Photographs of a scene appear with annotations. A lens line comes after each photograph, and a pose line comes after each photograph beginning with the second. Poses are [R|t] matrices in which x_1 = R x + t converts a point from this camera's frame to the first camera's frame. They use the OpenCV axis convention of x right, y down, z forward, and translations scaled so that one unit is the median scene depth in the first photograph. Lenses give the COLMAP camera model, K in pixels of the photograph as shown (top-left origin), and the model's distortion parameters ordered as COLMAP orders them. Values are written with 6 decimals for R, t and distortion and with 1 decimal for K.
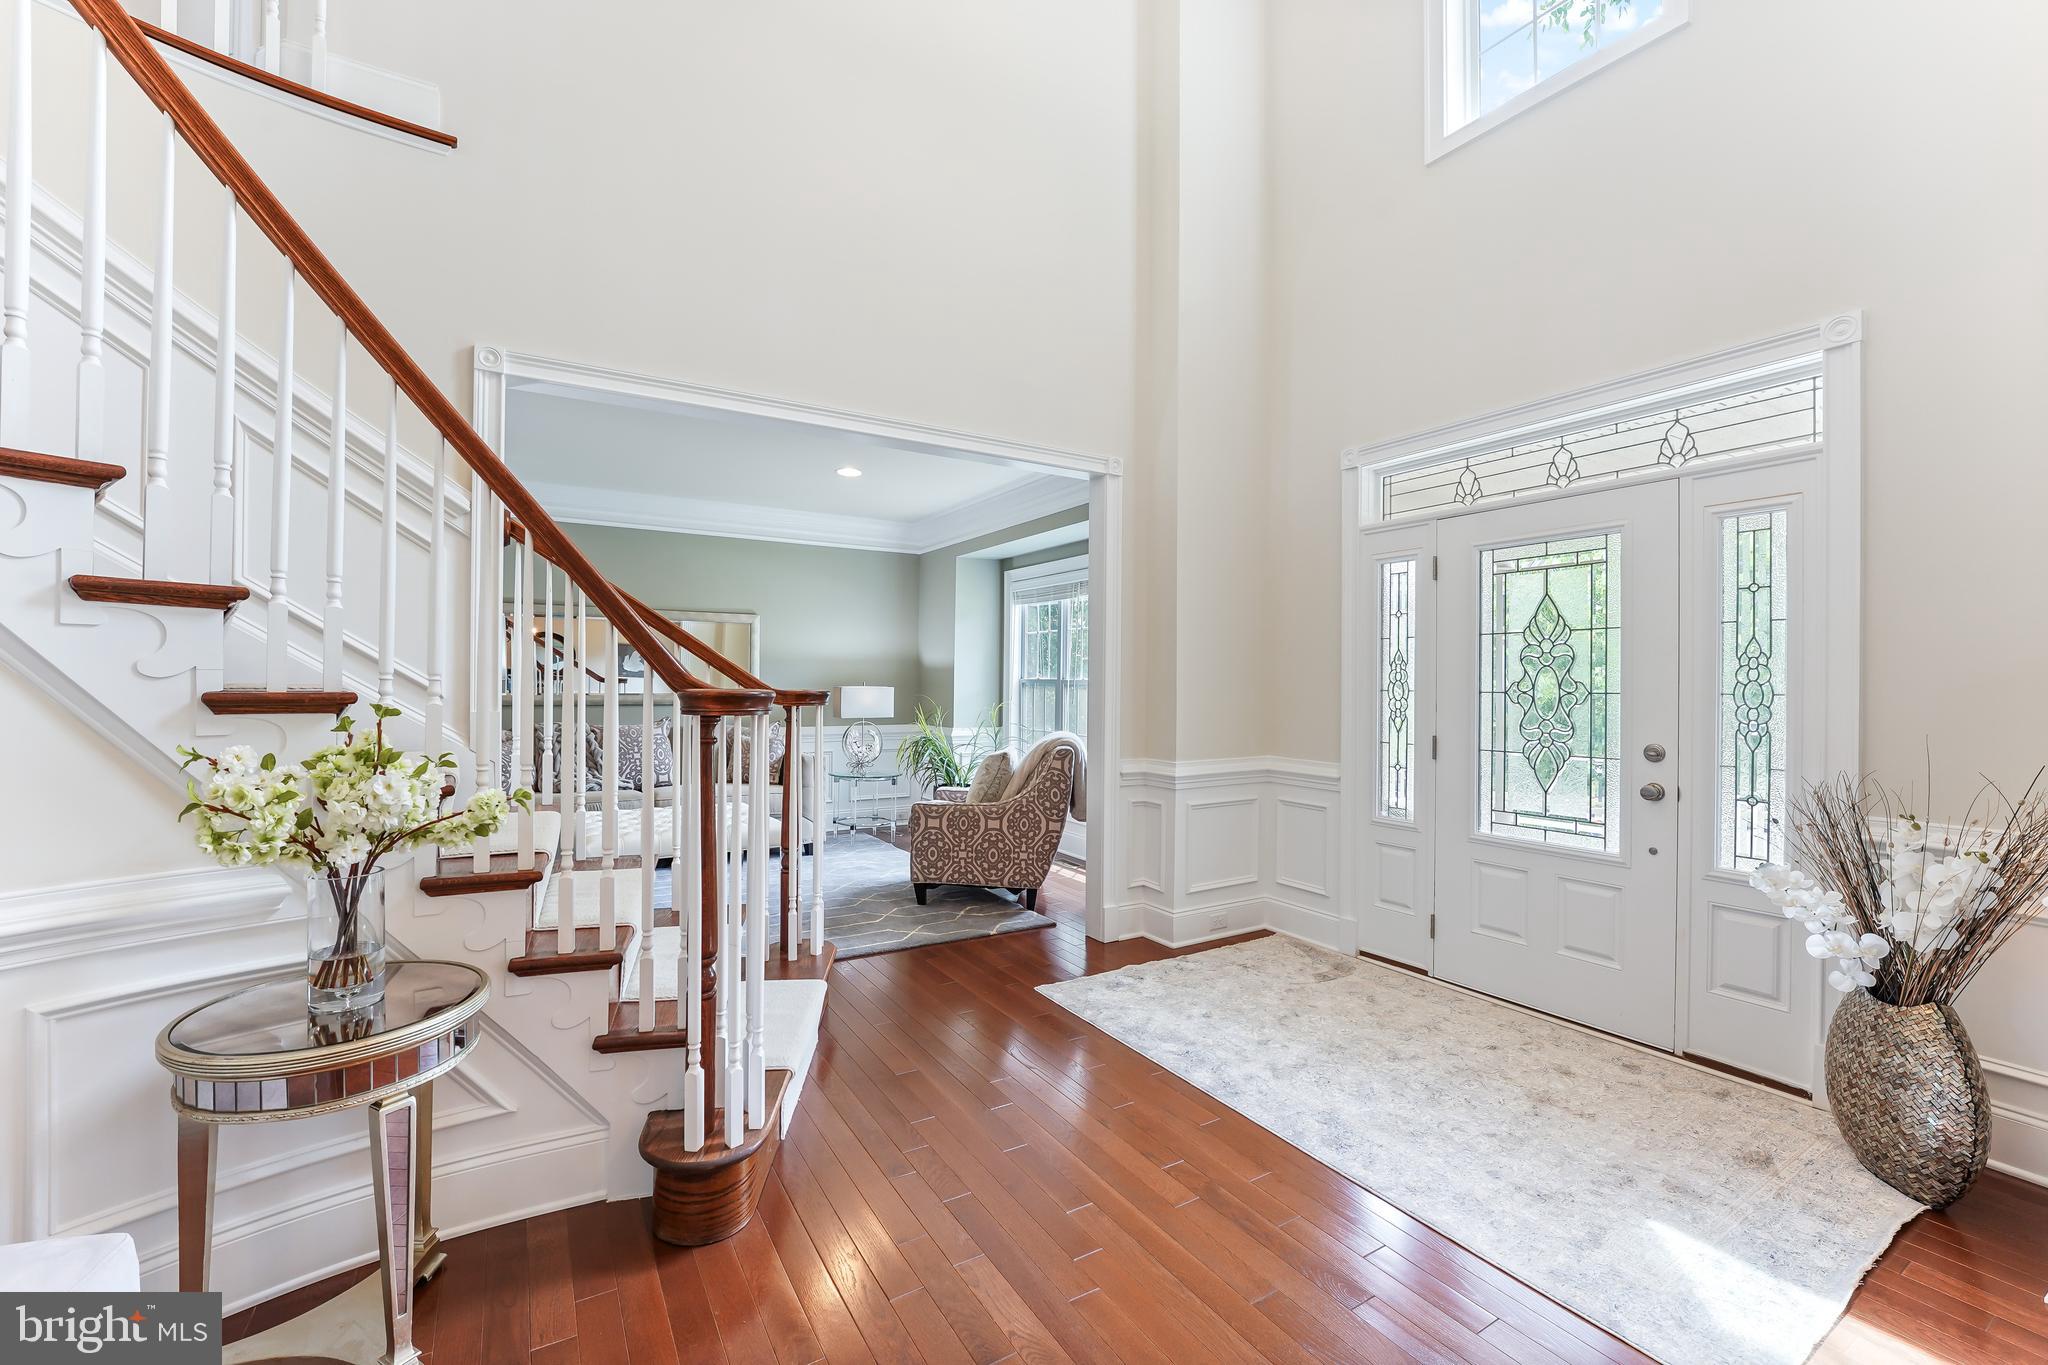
lens RADIAL K [[845.5, 0, 1012.6], [0, 845.5, 686.6], [0, 0, 1]] dist [-0.020472, 0.001846]
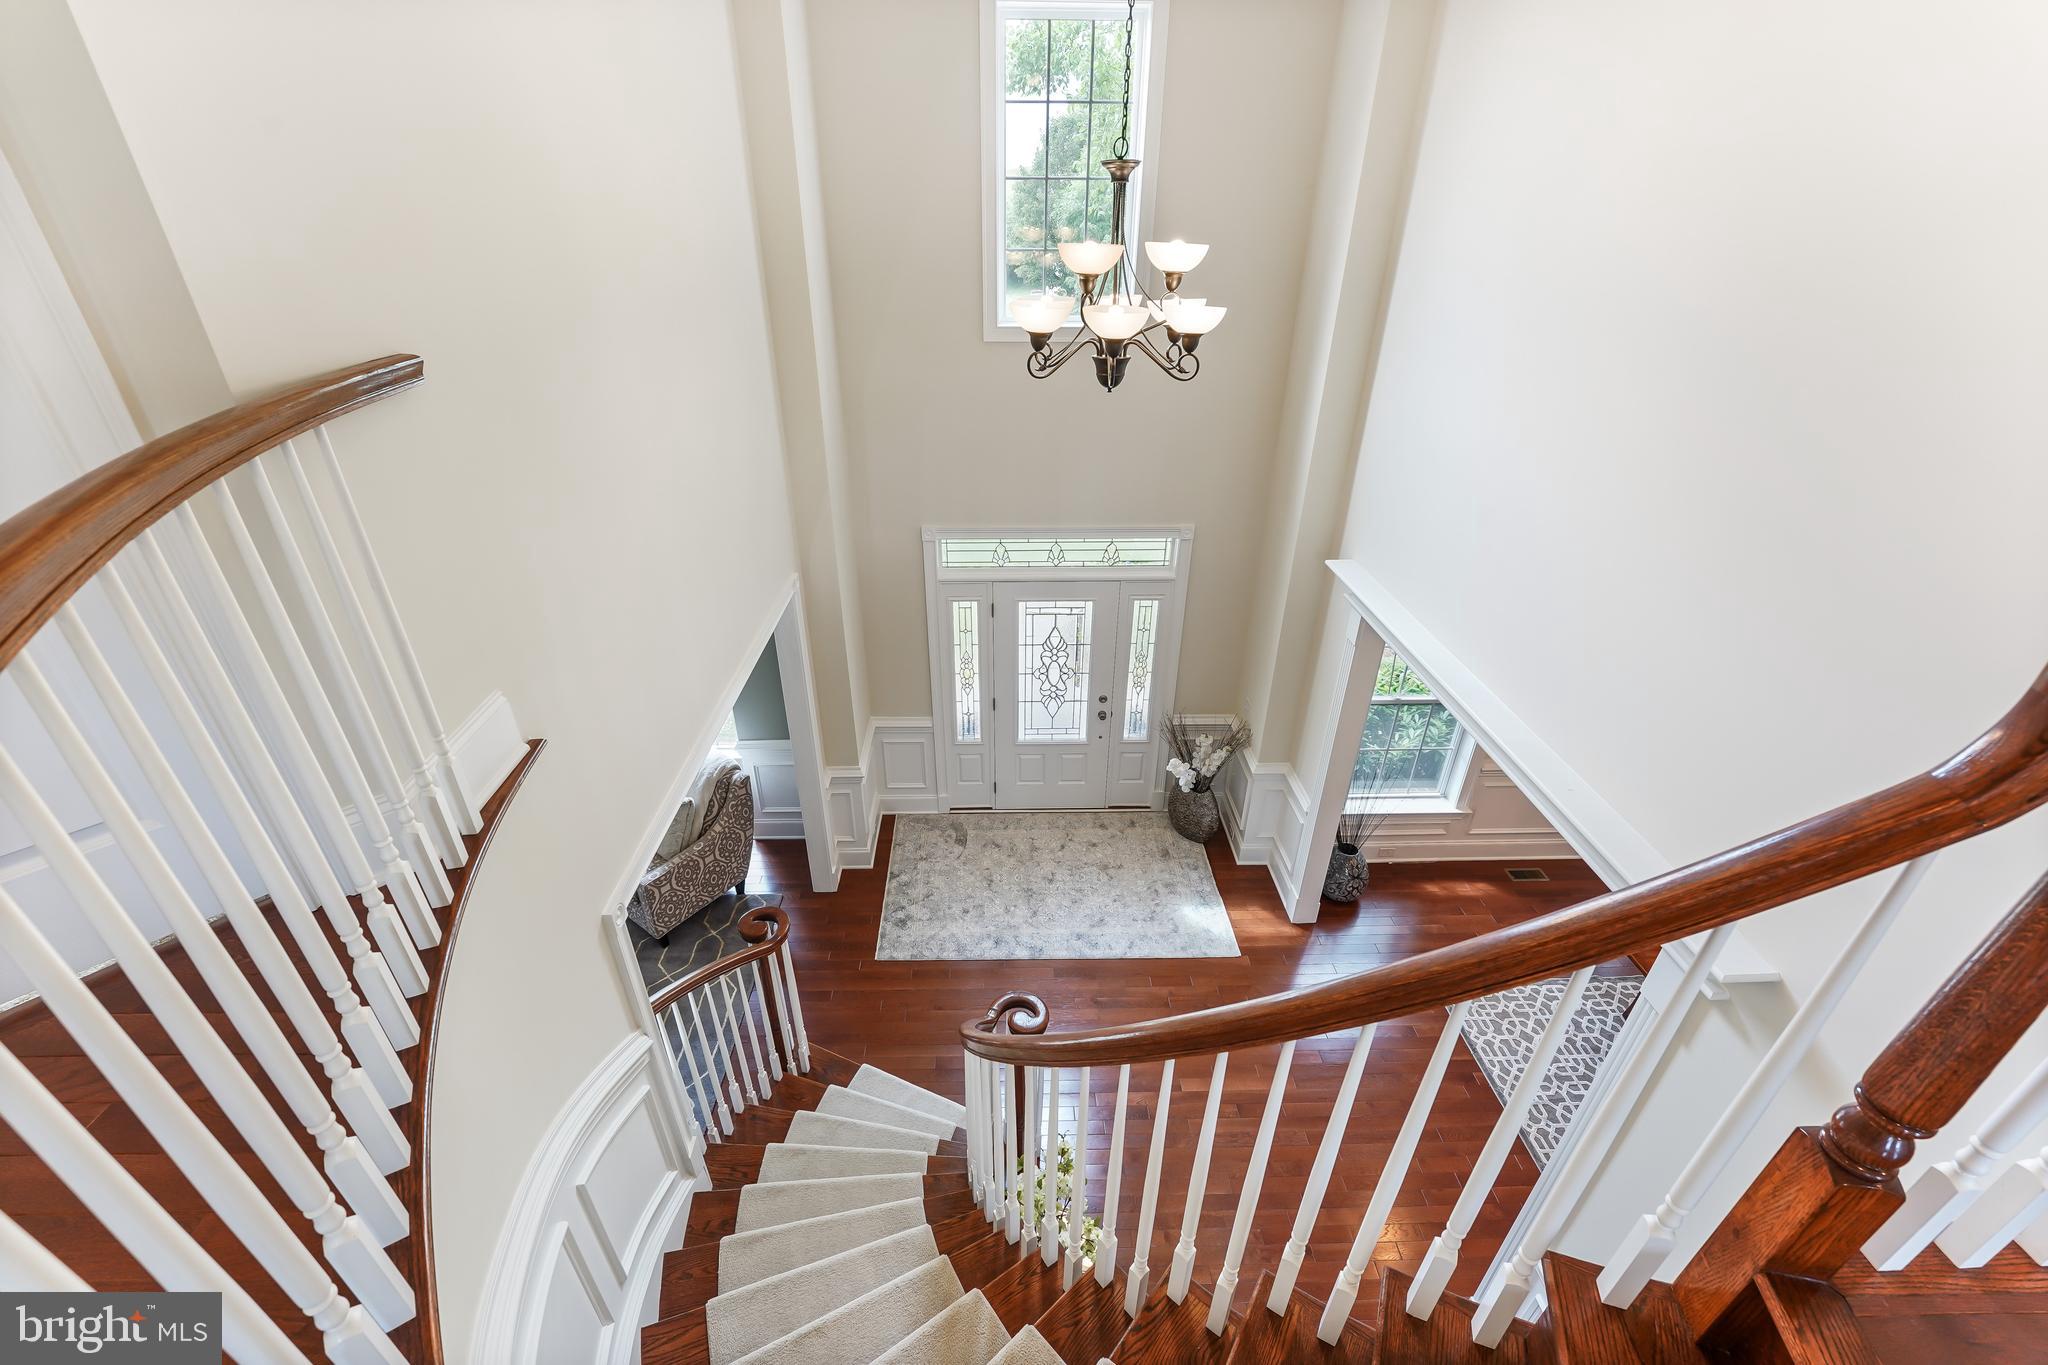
lens RADIAL K [[845.5, 0, 1026.4], [0, 845.5, 685.7], [0, 0, 1]] dist [-0.020472, 0.001846]
pose [[0.482059, -0.430864, 0.762873, -0.743909], [-0.005580, 0.869195, 0.494439, -0.782715], [-0.876121, -0.242605, 0.416599, 0.208084]]
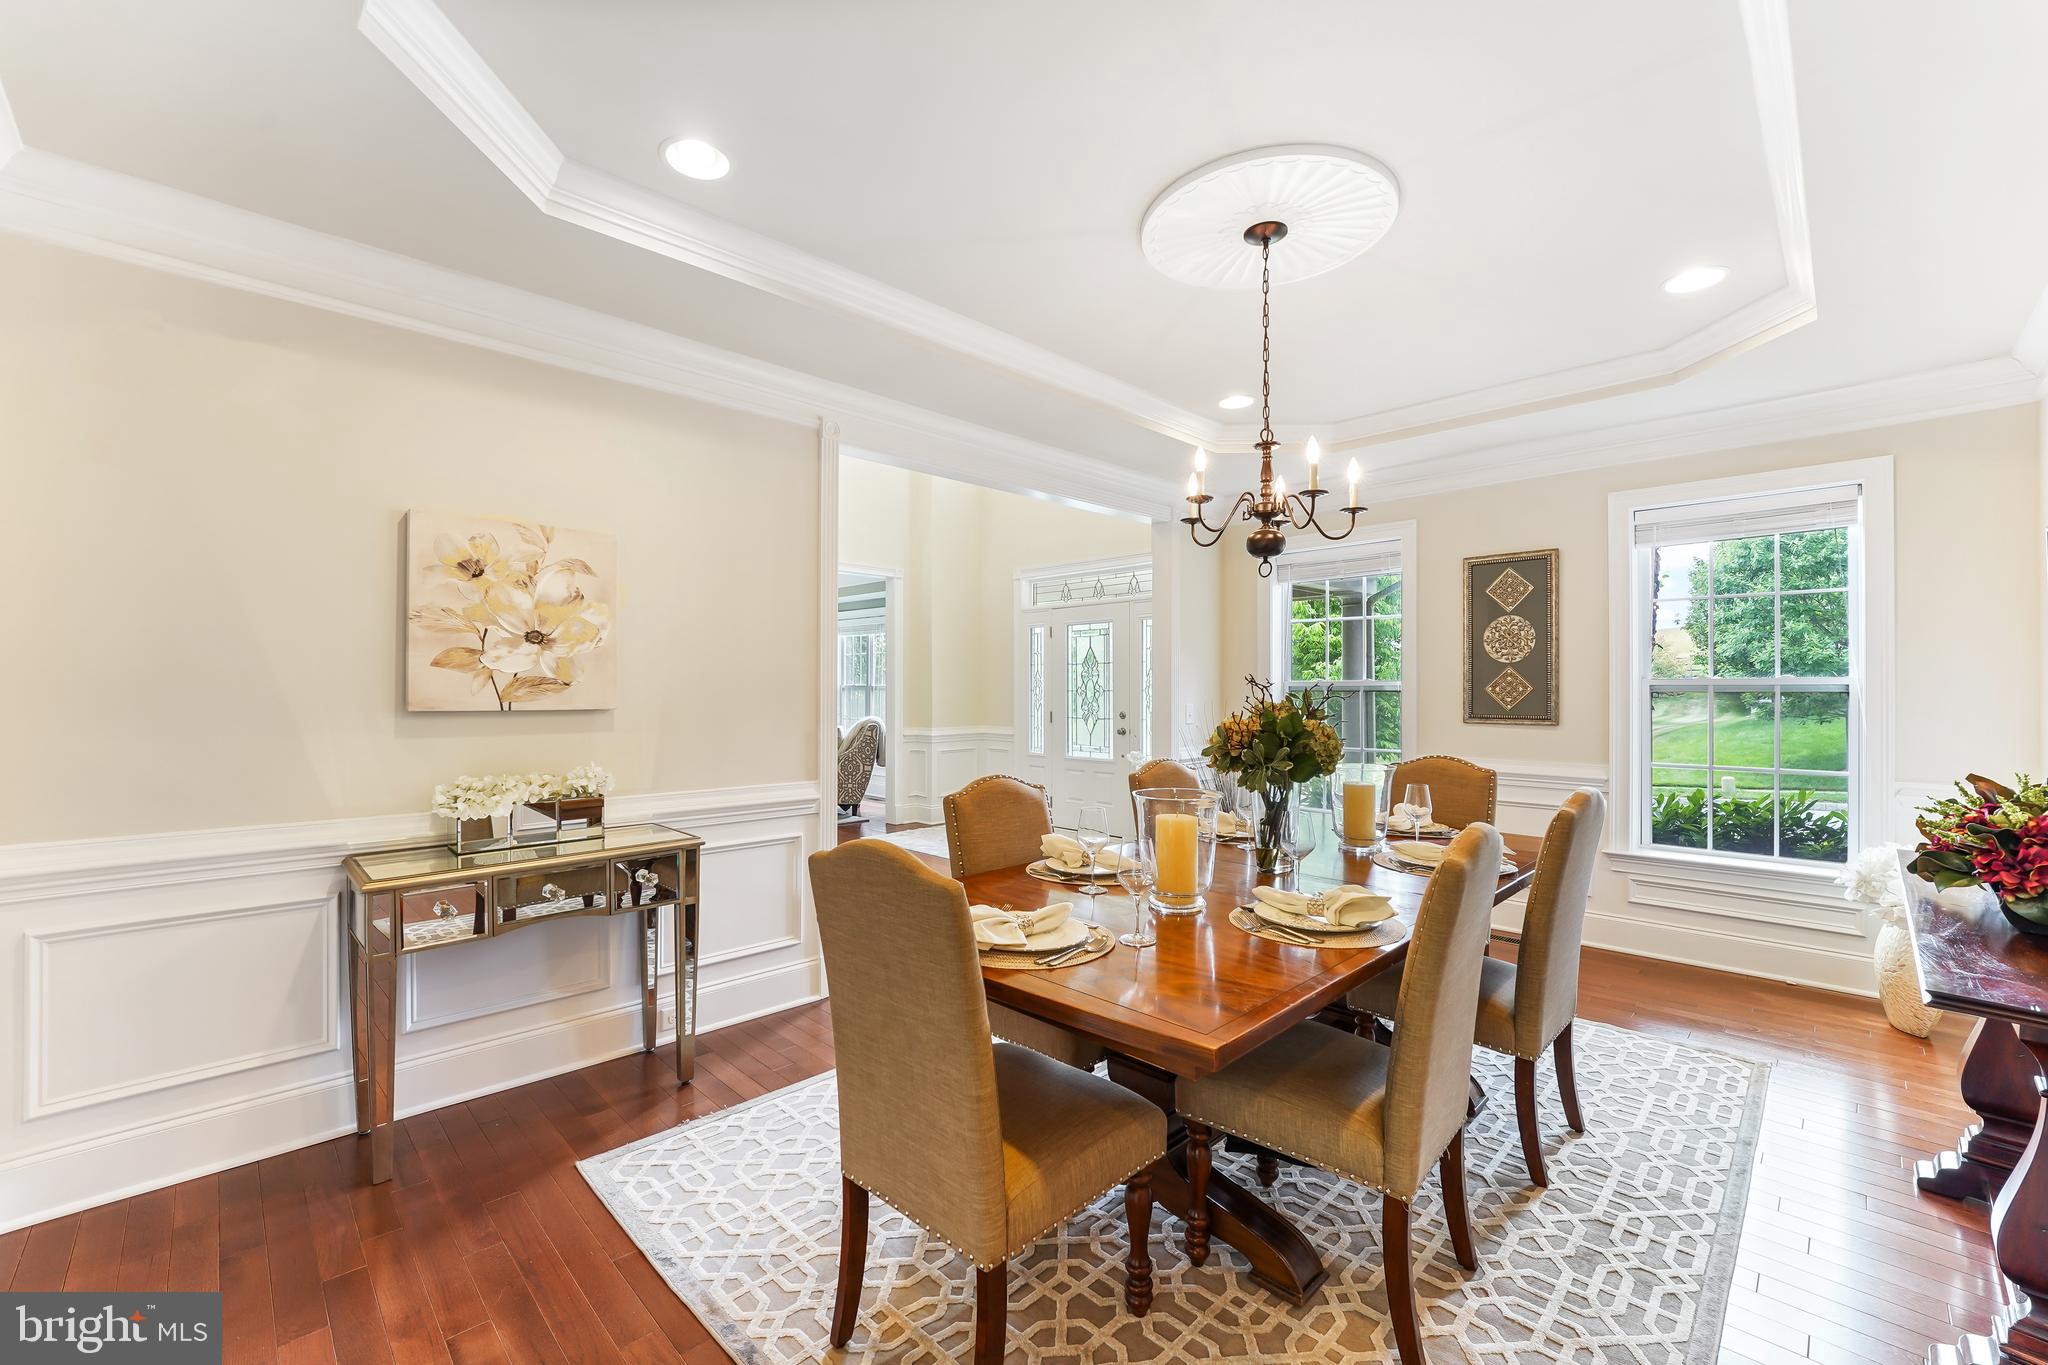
lens RADIAL K [[845.5, 0, 1013.1], [0, 845.5, 691.3], [0, 0, 1]] dist [-0.020472, 0.001846]
pose [[0.972545, -0.009639, 0.232515, -0.078493], [0.009056, 0.999953, 0.003574, -0.000881], [-0.232539, -0.001370, 0.972586, -0.984028]]
